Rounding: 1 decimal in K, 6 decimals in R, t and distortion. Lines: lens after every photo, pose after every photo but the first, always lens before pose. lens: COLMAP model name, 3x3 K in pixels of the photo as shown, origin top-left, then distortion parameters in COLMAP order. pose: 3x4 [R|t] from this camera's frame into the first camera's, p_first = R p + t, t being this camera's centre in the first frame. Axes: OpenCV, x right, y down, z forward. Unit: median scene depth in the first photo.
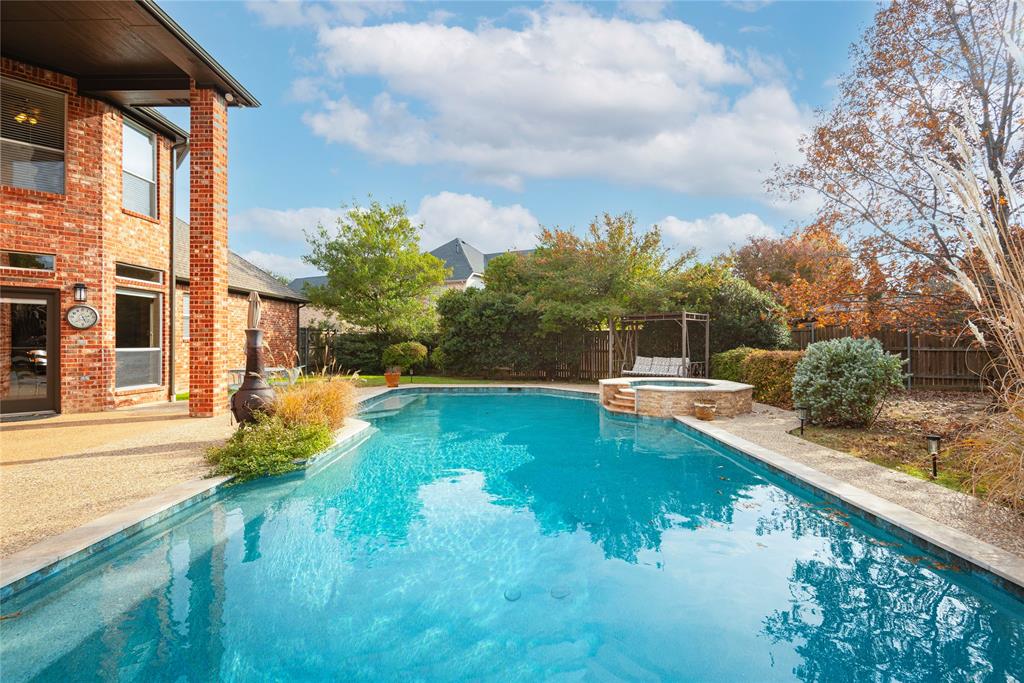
lens RADIAL K [[458.8, 0, 512.8], [0, 458.8, 340.1], [0, 0, 1]] dist [0.038346, -0.028306]
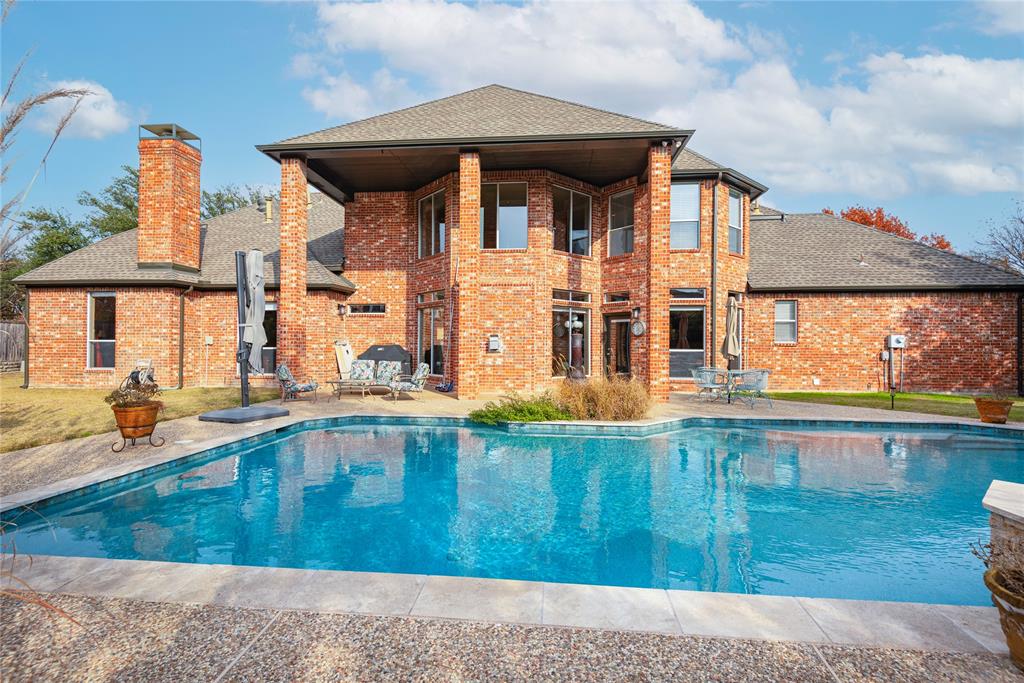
lens RADIAL K [[458.8, 0, 512.8], [0, 458.8, 340.1], [0, 0, 1]] dist [0.038346, -0.028306]
pose [[-0.095261, -0.010217, -0.995400, 0.564241], [-0.003054, 0.999946, -0.009971, 0.004975], [0.995448, 0.002091, -0.095287, 0.643172]]
